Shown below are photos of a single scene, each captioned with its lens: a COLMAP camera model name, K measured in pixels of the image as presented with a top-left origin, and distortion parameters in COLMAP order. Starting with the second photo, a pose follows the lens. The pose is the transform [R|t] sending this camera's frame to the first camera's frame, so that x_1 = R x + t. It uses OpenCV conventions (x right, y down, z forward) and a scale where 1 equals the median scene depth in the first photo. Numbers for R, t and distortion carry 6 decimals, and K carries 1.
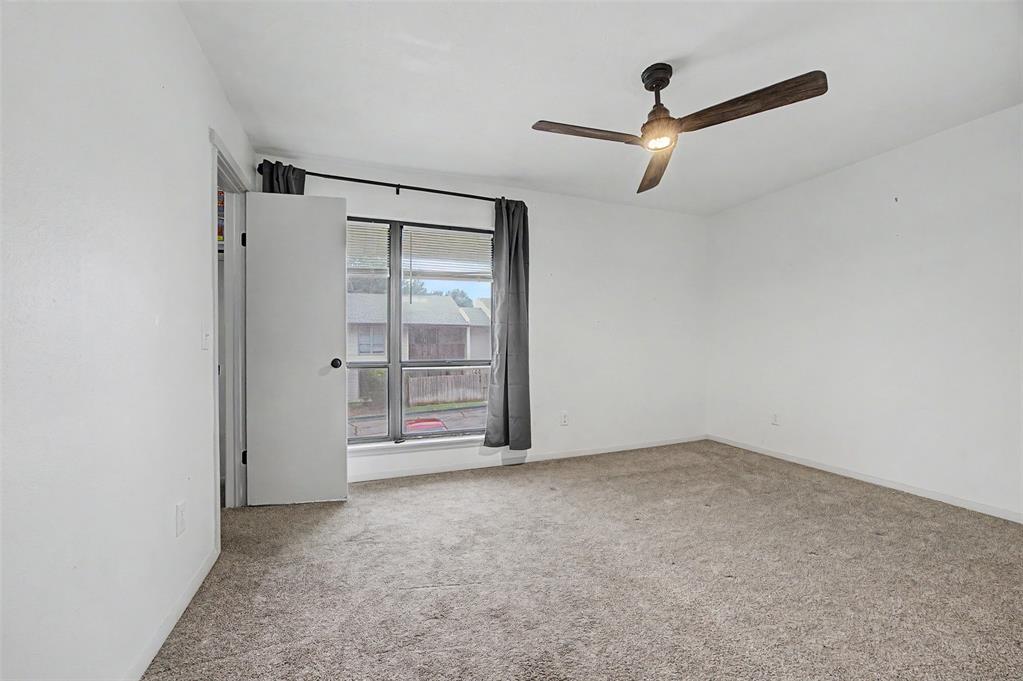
lens RADIAL K [[403.4, 0, 514.1], [0, 403.4, 340.8], [0, 0, 1]] dist [-0.002837, 0.002520]
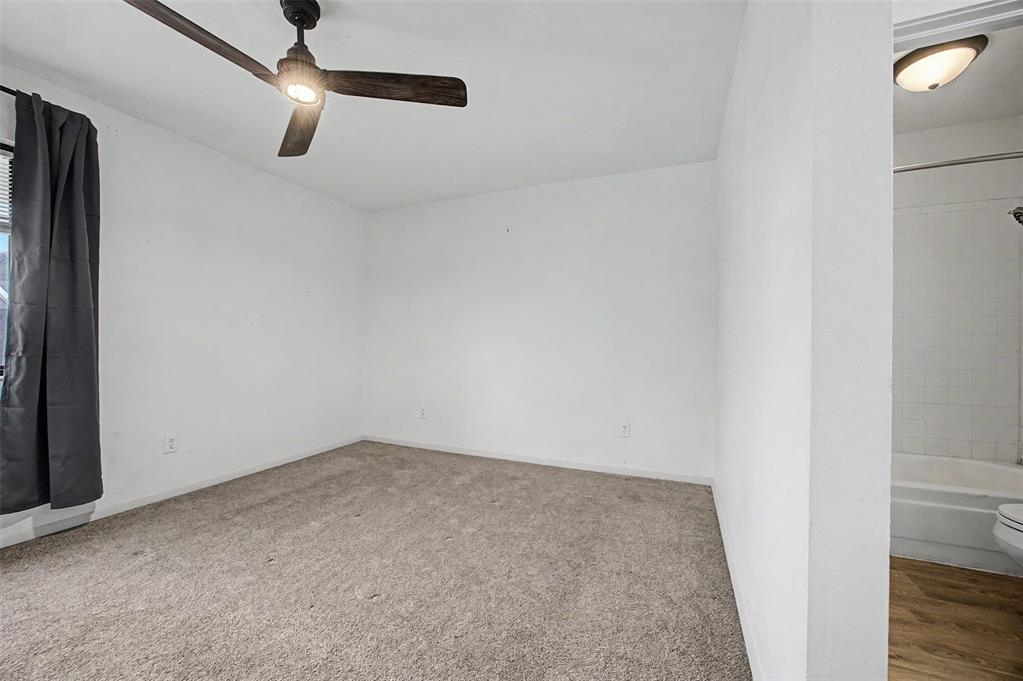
lens RADIAL K [[403.4, 0, 514.1], [0, 403.4, 340.8], [0, 0, 1]] dist [-0.002837, 0.002520]
pose [[0.704296, 0.013791, 0.709772, 0.062774], [-0.016723, 0.999856, -0.002834, -0.000061], [-0.709709, -0.009873, 0.704426, 0.083652]]
